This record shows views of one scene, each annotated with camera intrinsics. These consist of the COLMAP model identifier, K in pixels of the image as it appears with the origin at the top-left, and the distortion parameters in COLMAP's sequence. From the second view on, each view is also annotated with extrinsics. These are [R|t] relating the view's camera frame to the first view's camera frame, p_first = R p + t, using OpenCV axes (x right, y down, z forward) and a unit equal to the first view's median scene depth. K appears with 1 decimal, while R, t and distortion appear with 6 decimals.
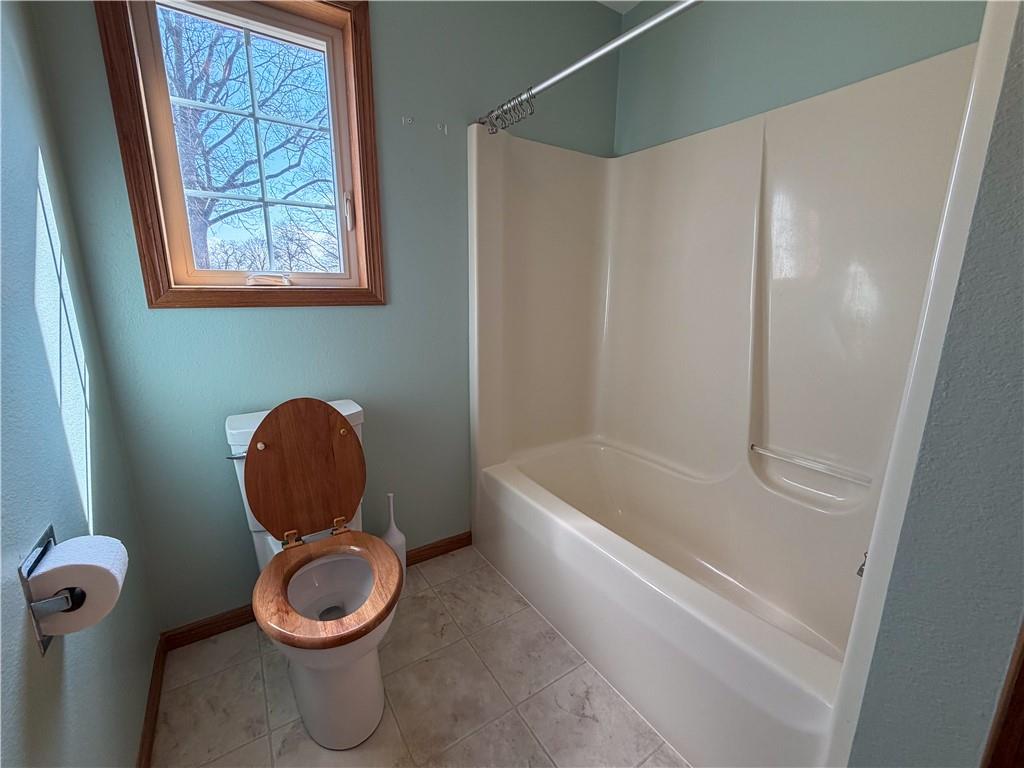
lens RADIAL K [[416.8, 0, 512.2], [0, 416.8, 381.0], [0, 0, 1]] dist [0.007248, 0.000532]
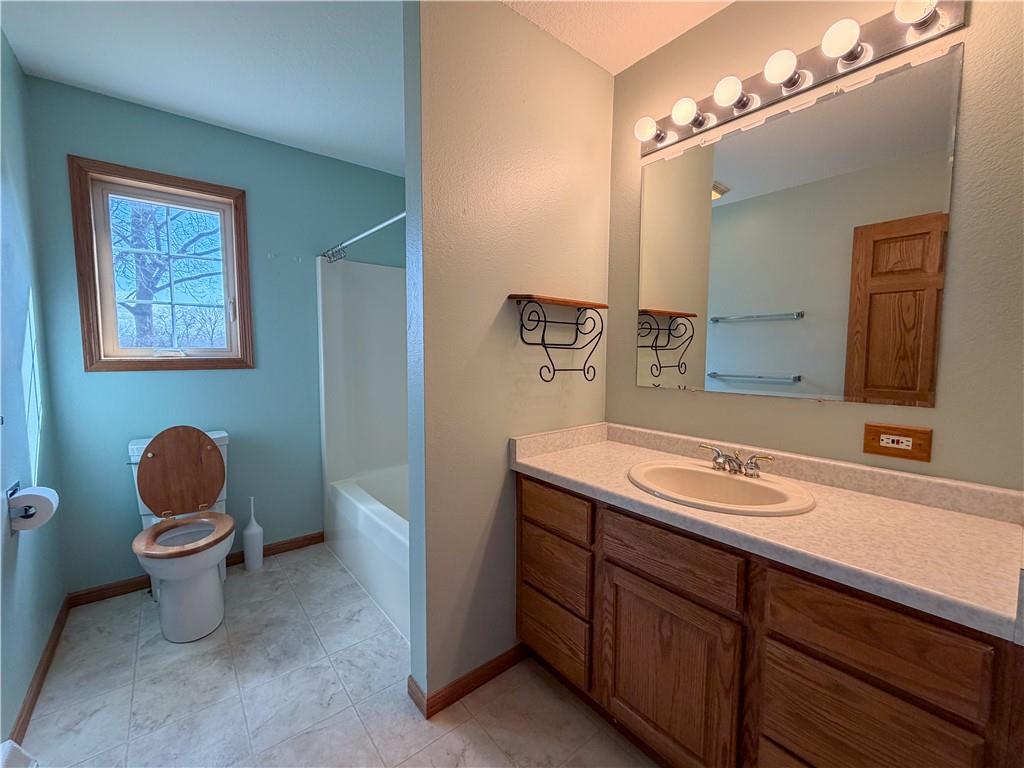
lens RADIAL K [[416.8, 0, 509.6], [0, 416.8, 385.0], [0, 0, 1]] dist [0.007248, 0.000532]
pose [[0.996056, -0.012585, 0.087831, 0.593963], [0.024276, 0.990773, -0.133337, 0.125142], [-0.085343, 0.134943, 0.987171, -0.696842]]
